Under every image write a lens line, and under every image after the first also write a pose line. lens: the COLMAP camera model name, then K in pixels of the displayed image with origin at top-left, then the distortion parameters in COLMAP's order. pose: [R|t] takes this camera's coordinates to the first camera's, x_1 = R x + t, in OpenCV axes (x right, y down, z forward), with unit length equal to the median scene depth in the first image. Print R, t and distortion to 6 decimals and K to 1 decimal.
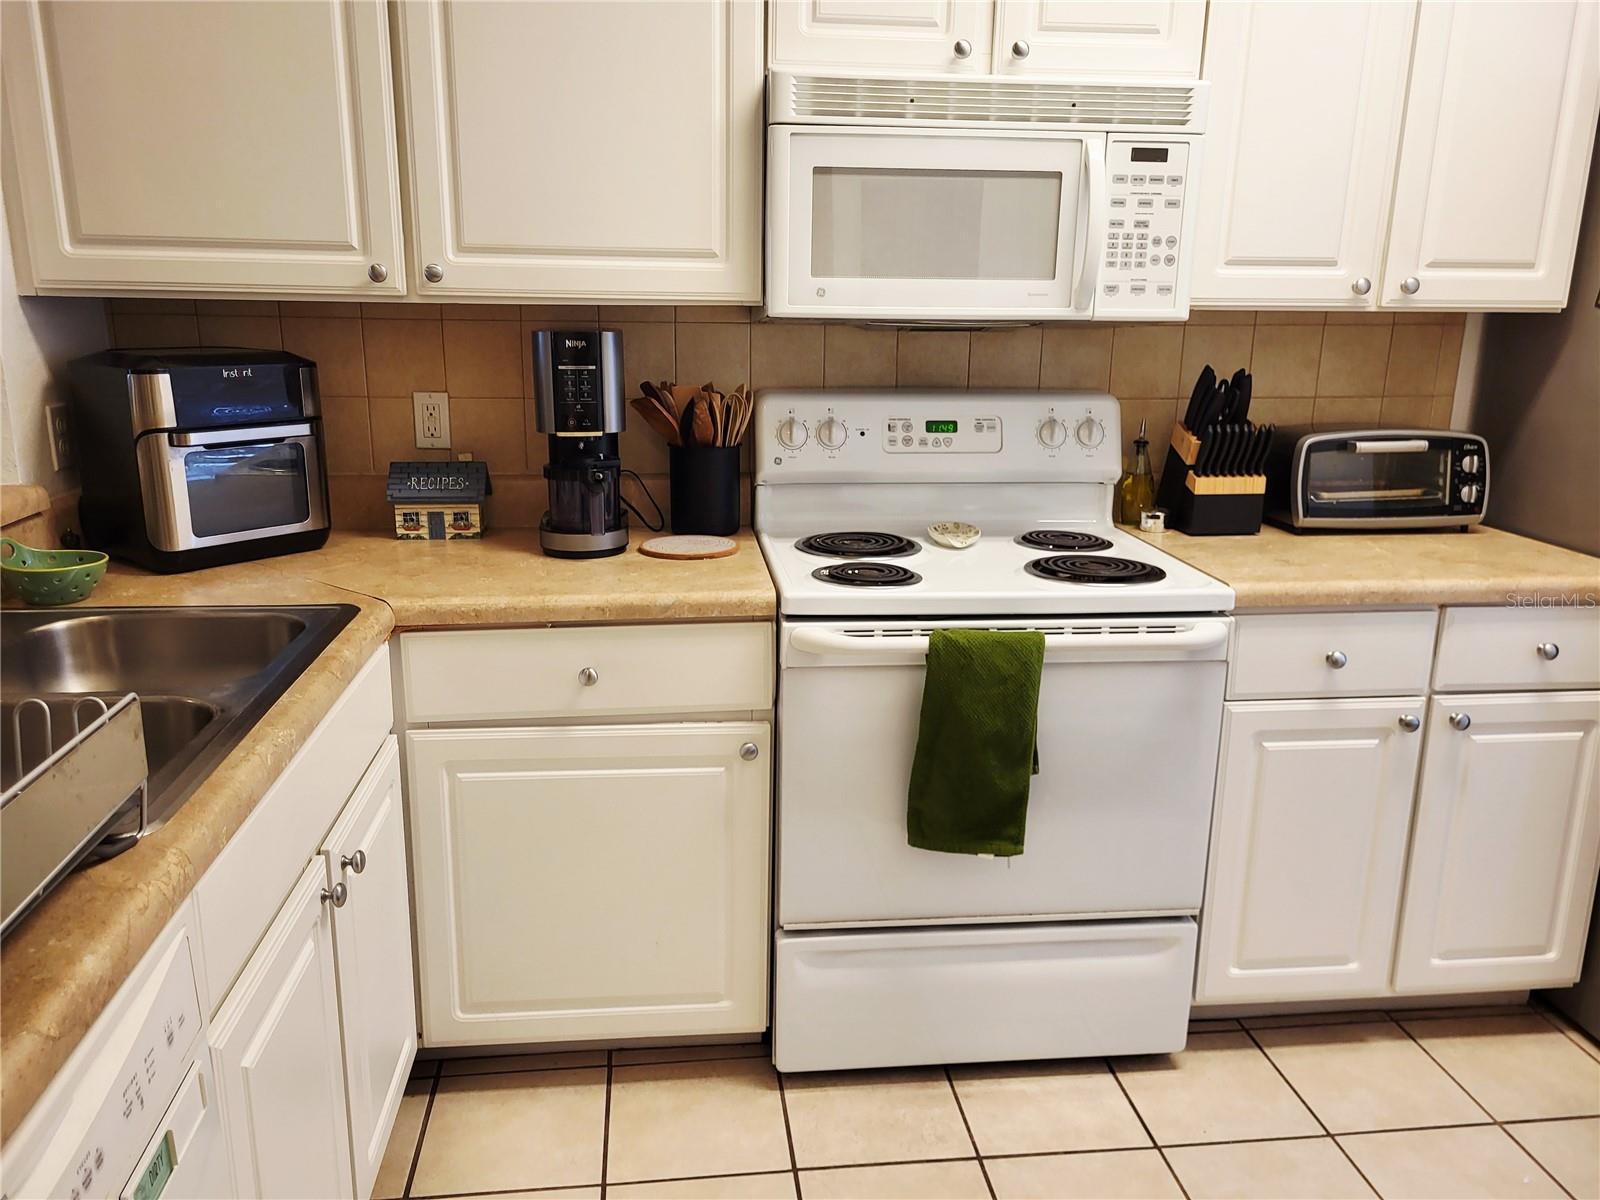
lens RADIAL K [[1221.6, 0, 797.0], [0, 1221.6, 582.1], [0, 0, 1]] dist [0.054737, -0.000706]
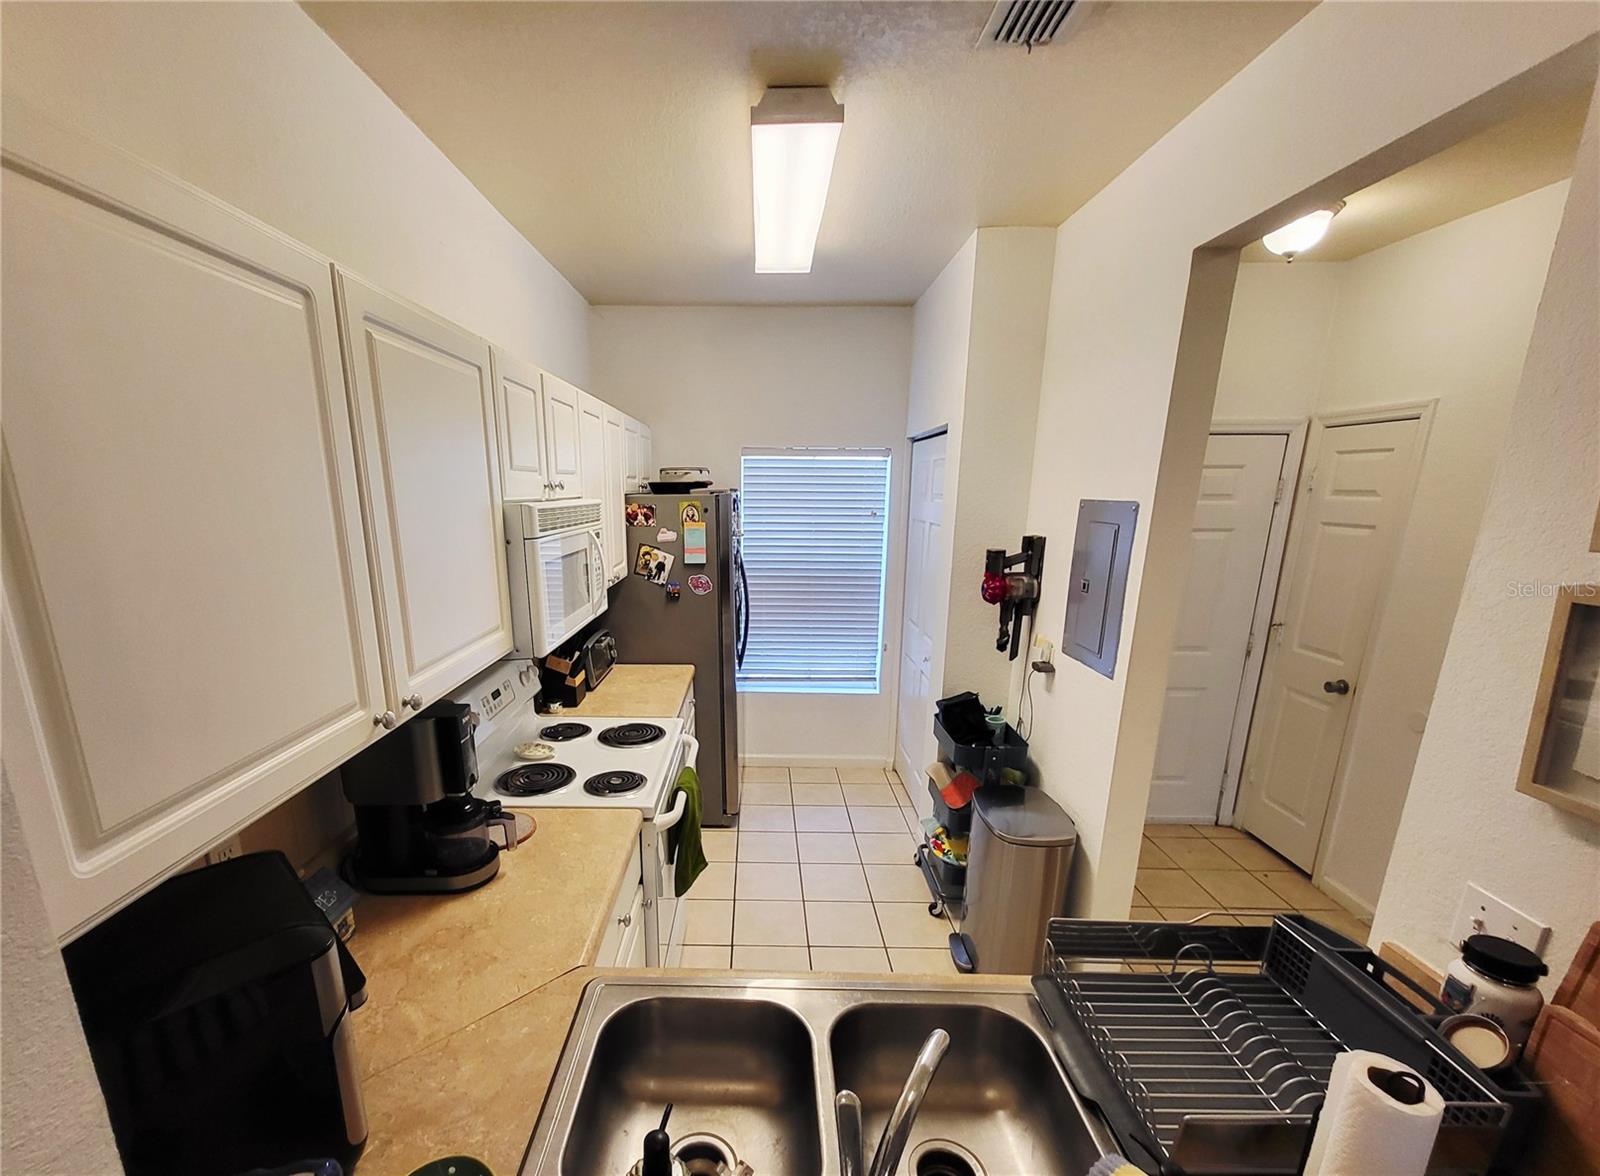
lens RADIAL K [[673.8, 0, 743.7], [0, 673.8, 658.3], [0, 0, 1]] dist [-0.000661, 0.000052]
pose [[0.129473, -0.259730, 0.956962, -0.785065], [0.232145, 0.946204, 0.225402, -0.343623], [-0.964026, 0.192970, 0.182803, 0.594702]]
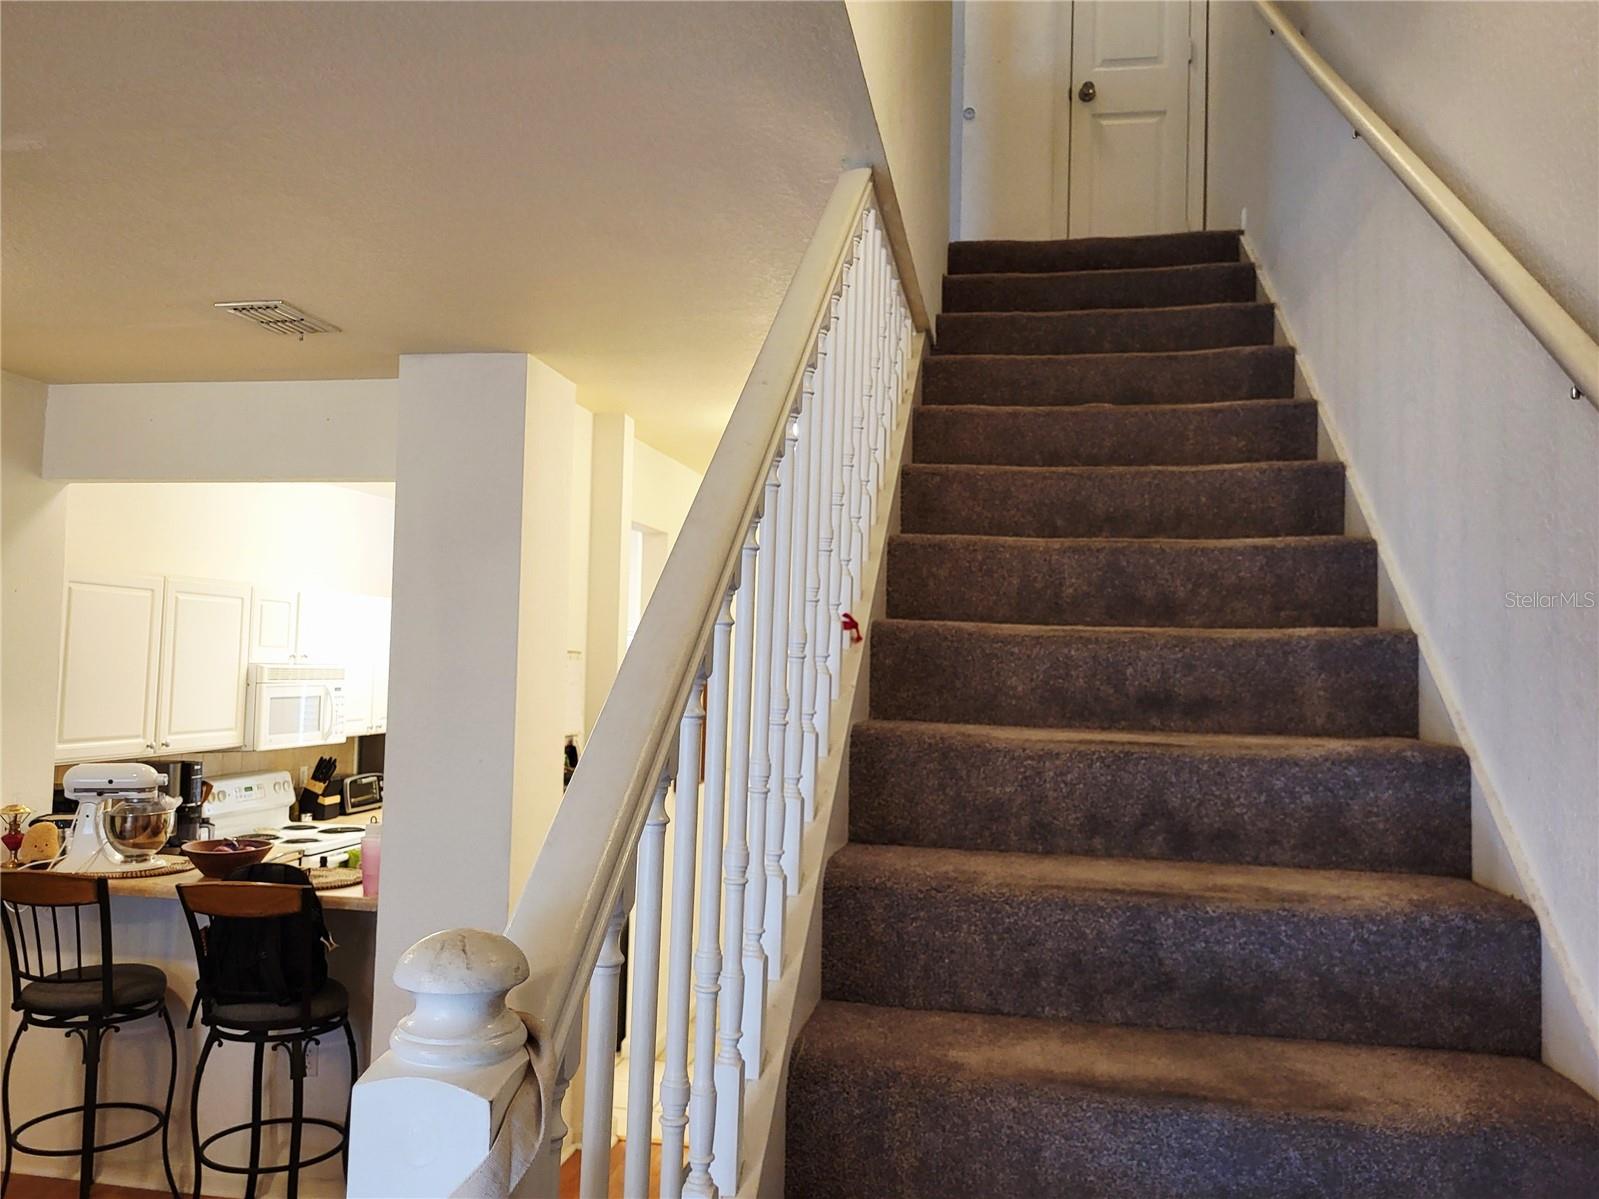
lens RADIAL K [[1260.8, 0, 728.3], [0, 1260.8, 587.6], [0, 0, 1]] dist [0.057510, -0.071151]
pose [[0.333598, 0.051370, 0.941315, -2.266559], [0.194588, 0.973259, -0.122074, -0.026680], [-0.922414, 0.223892, 0.314681, -0.880009]]
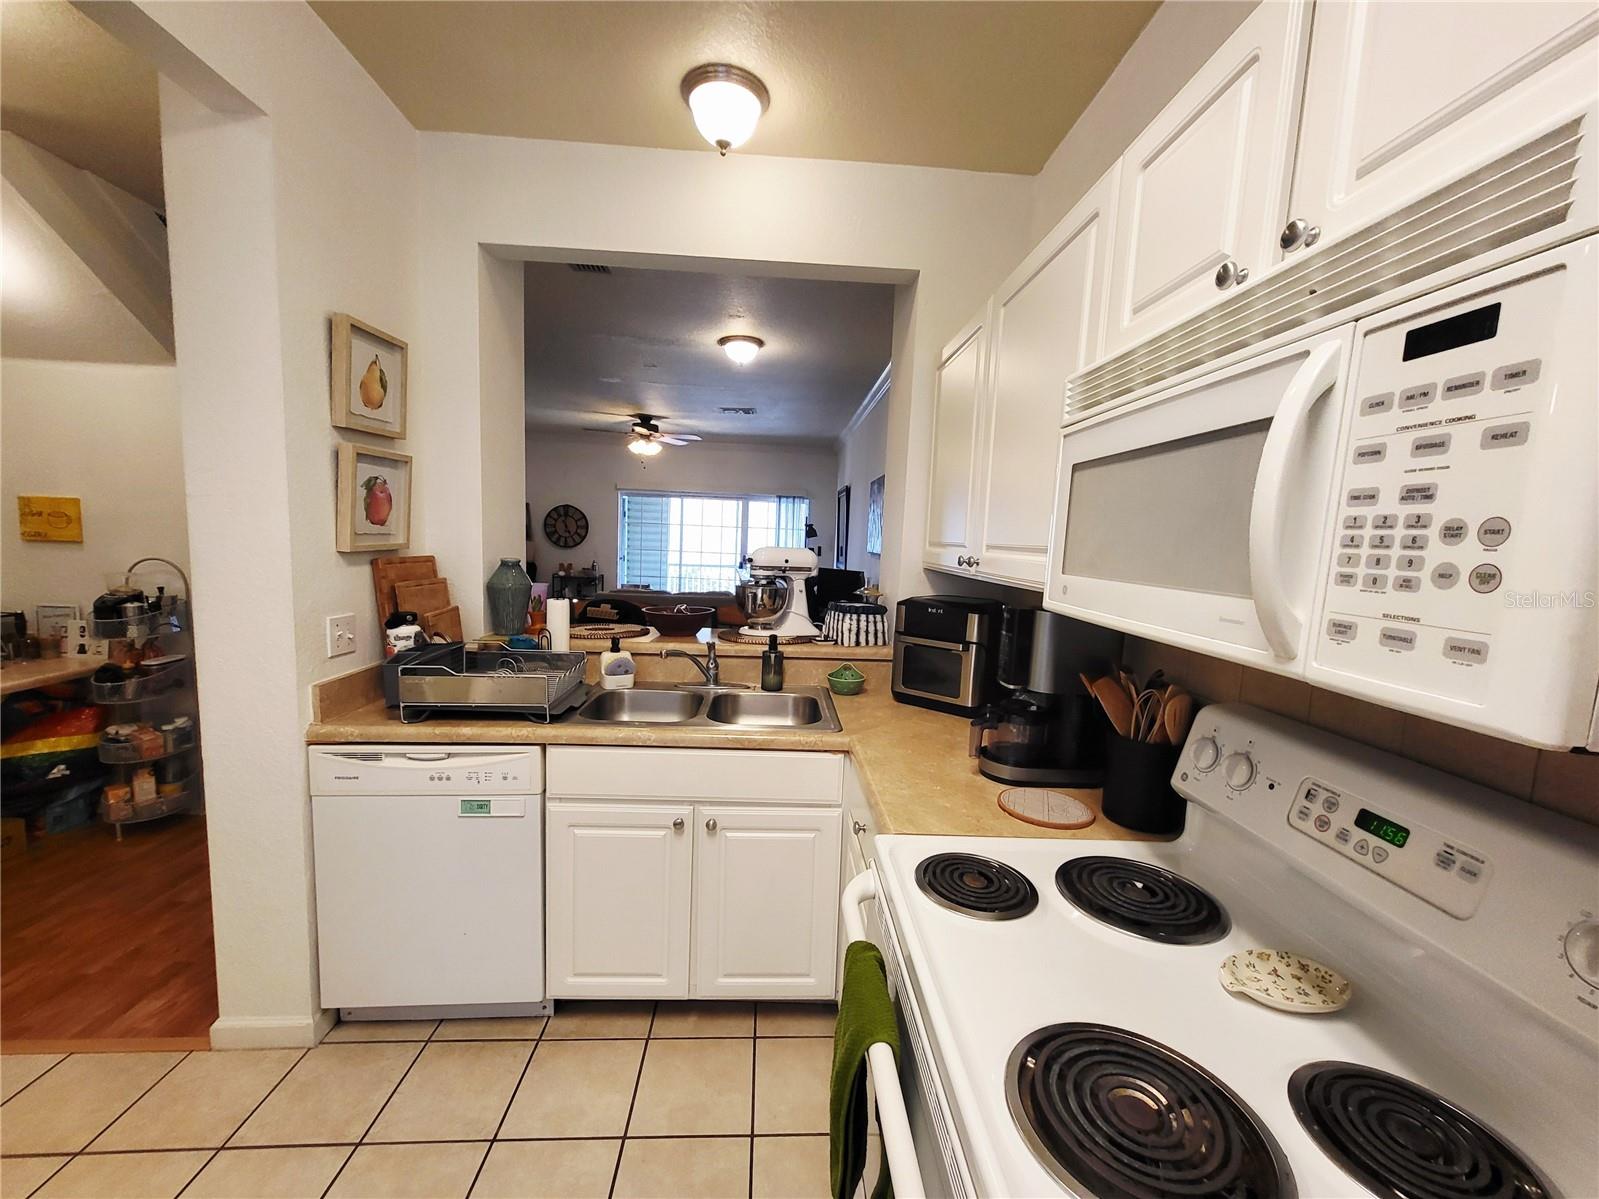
lens RADIAL K [[636.8, 0, 793.4], [0, 636.8, 607.1], [0, 0, 1]] dist [0.007719, -0.002657]
pose [[-0.068958, 0.094473, -0.993136, 0.518276], [-0.273438, 0.955592, 0.109888, -0.217123], [0.959415, 0.279139, -0.040063, 0.809206]]
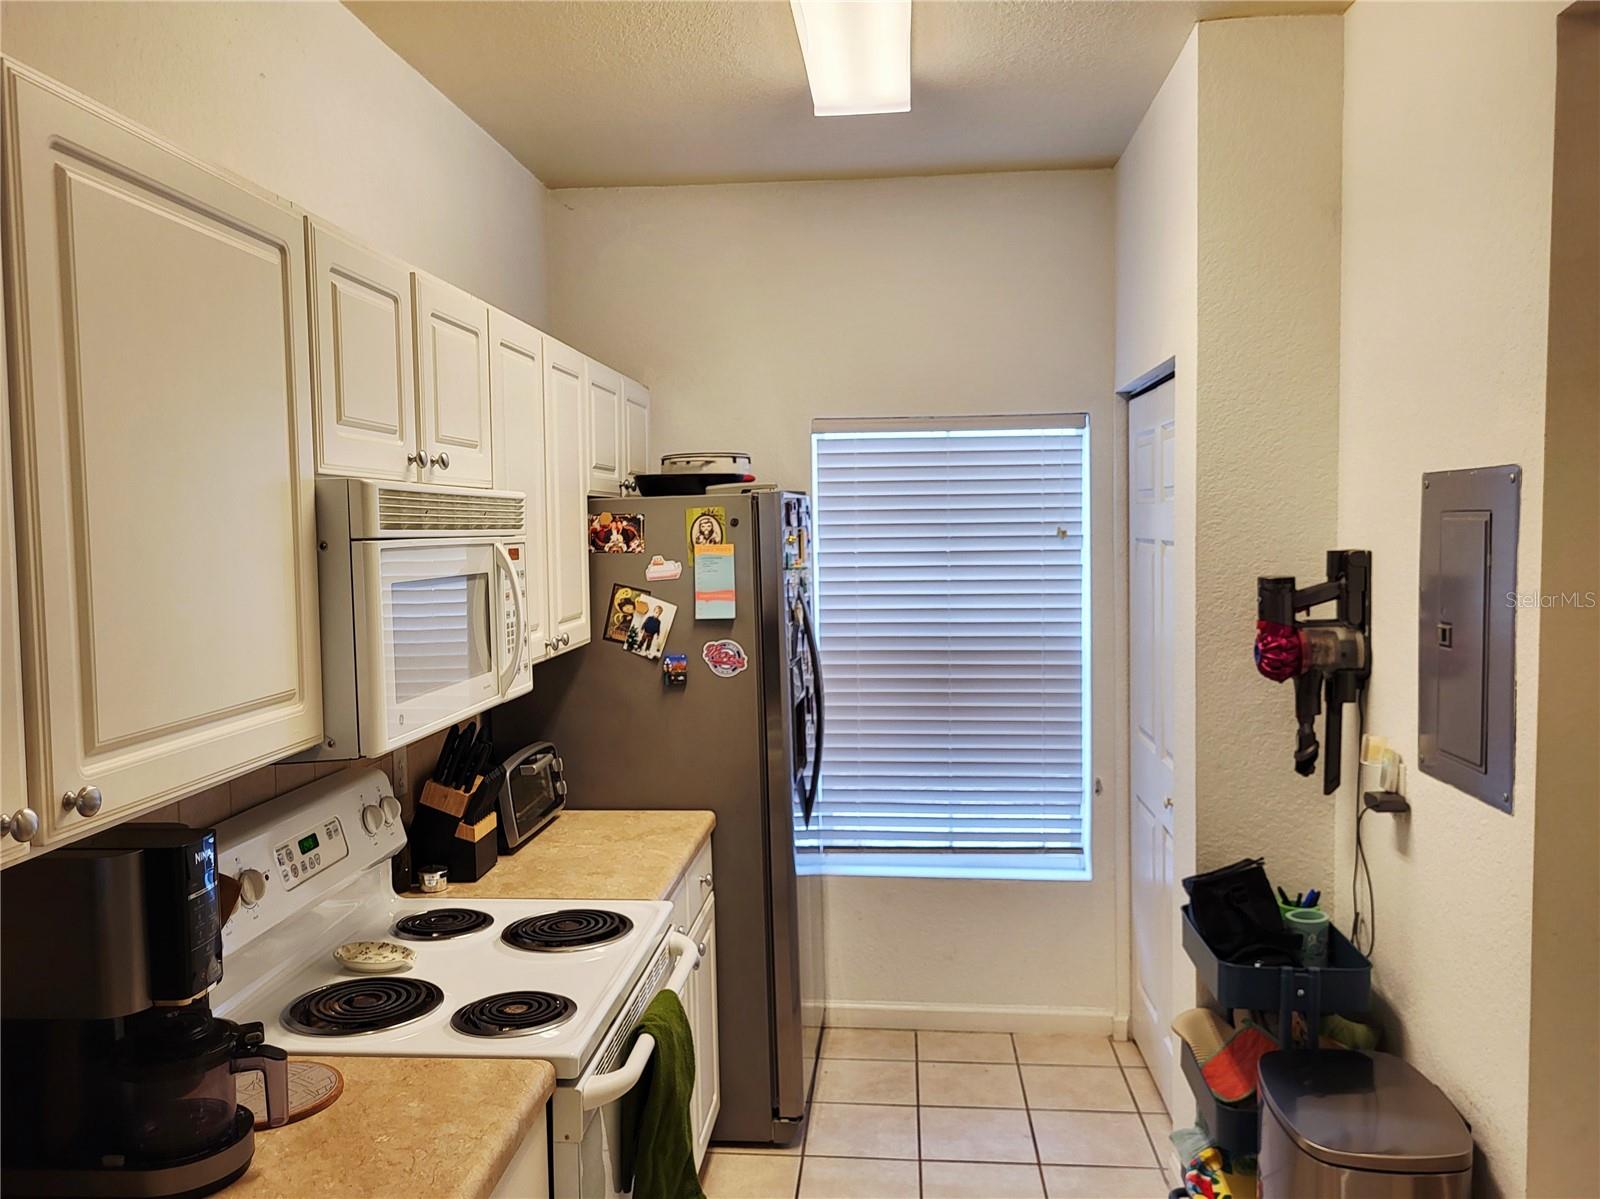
lens RADIAL K [[1275.5, 0, 771.2], [0, 1275.5, 600.4], [0, 0, 1]] dist [0.059996, -0.093587]
pose [[0.208261, -0.076012, 0.975115, -0.790771], [0.249057, 0.968232, 0.022283, -0.268684], [-0.945832, 0.238219, 0.220577, 0.523688]]
